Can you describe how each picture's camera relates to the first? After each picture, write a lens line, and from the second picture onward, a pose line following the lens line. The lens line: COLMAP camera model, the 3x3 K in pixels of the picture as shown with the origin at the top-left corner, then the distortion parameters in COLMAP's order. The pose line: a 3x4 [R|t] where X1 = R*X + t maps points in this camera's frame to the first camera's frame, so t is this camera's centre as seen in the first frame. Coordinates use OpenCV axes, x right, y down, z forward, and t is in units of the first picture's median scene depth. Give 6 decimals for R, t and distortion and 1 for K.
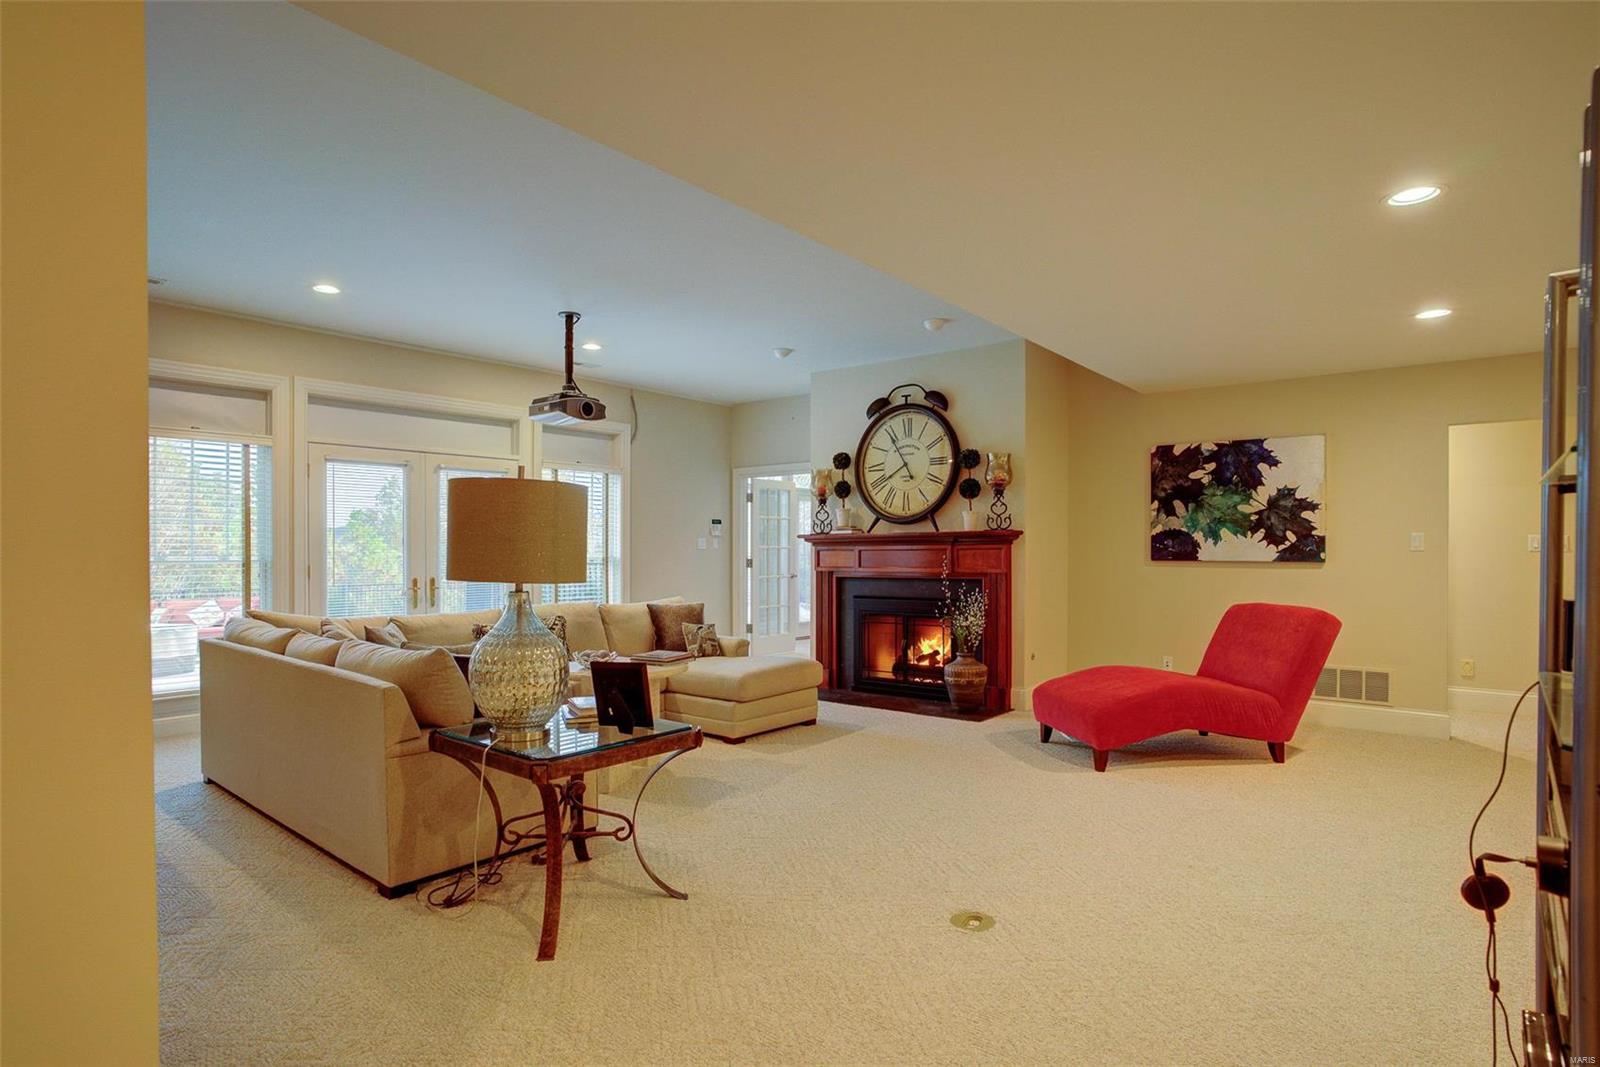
lens RADIAL K [[830.8, 0, 798.4], [0, 830.8, 557.0], [0, 0, 1]] dist [-0.046086, 0.007900]
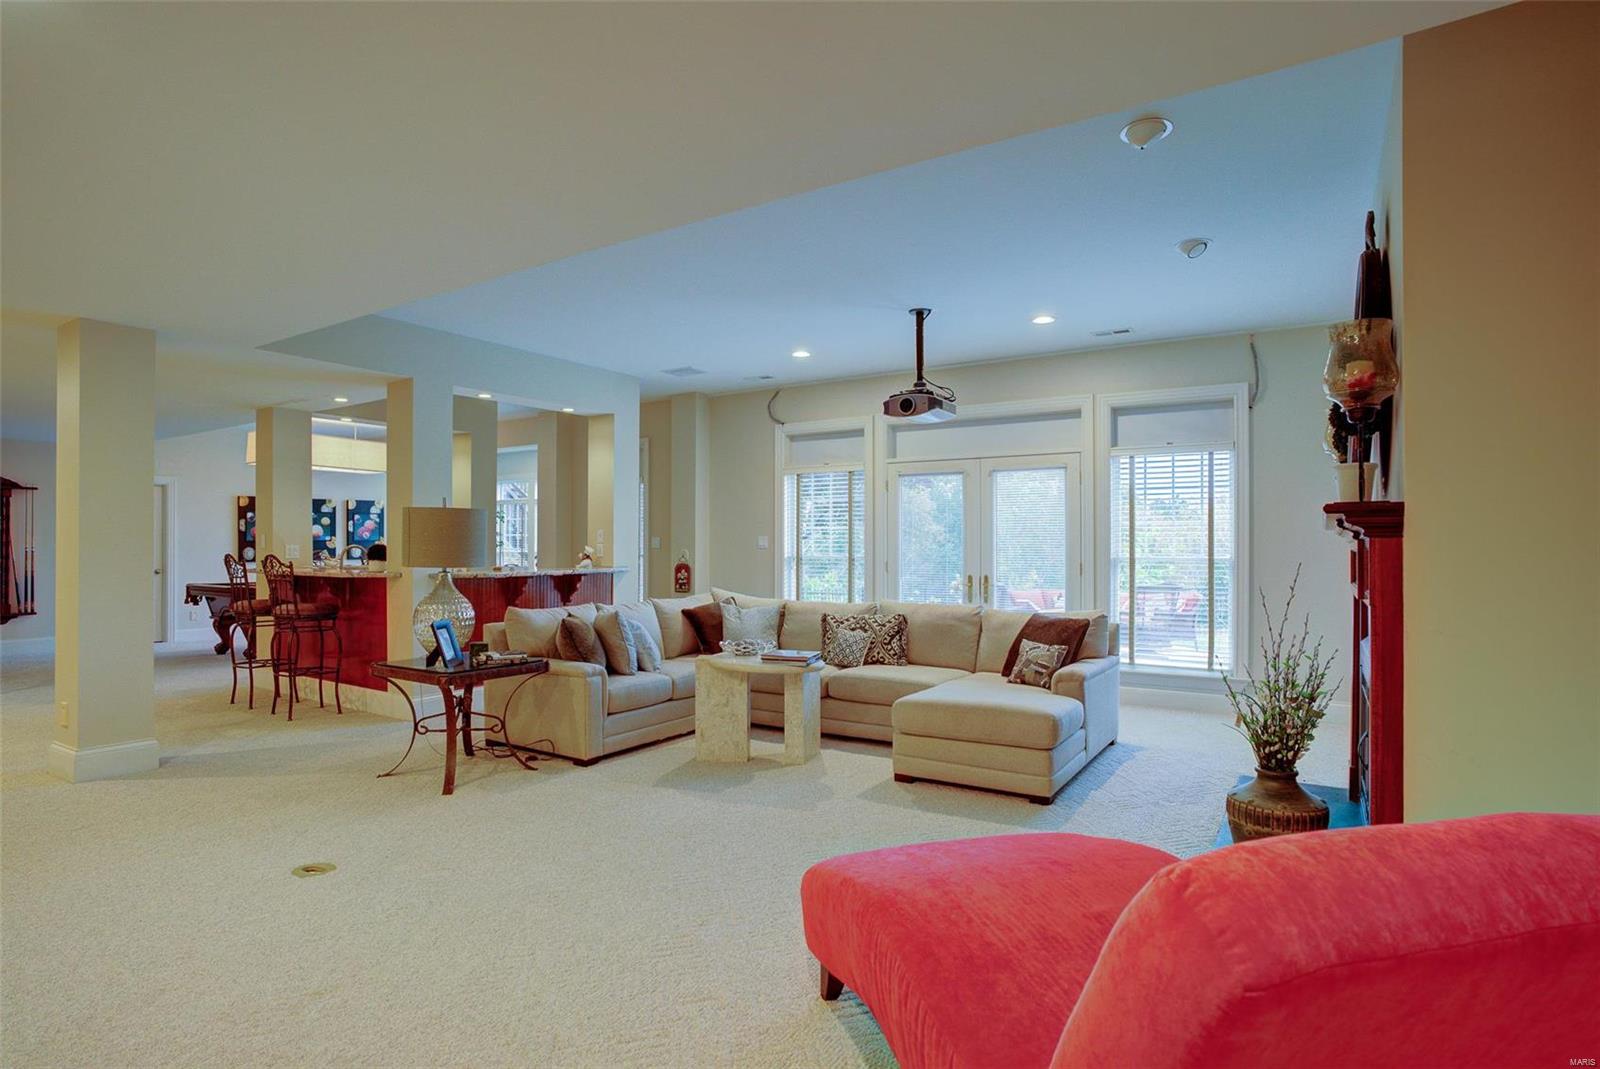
lens RADIAL K [[830.8, 0, 807.3], [0, 830.8, 535.0], [0, 0, 1]] dist [-0.046086, 0.007900]
pose [[0.137736, -0.013785, -0.990373, 0.608592], [-0.018059, 0.999702, -0.016427, -0.005048], [0.990304, 0.020147, 0.137446, 0.652548]]
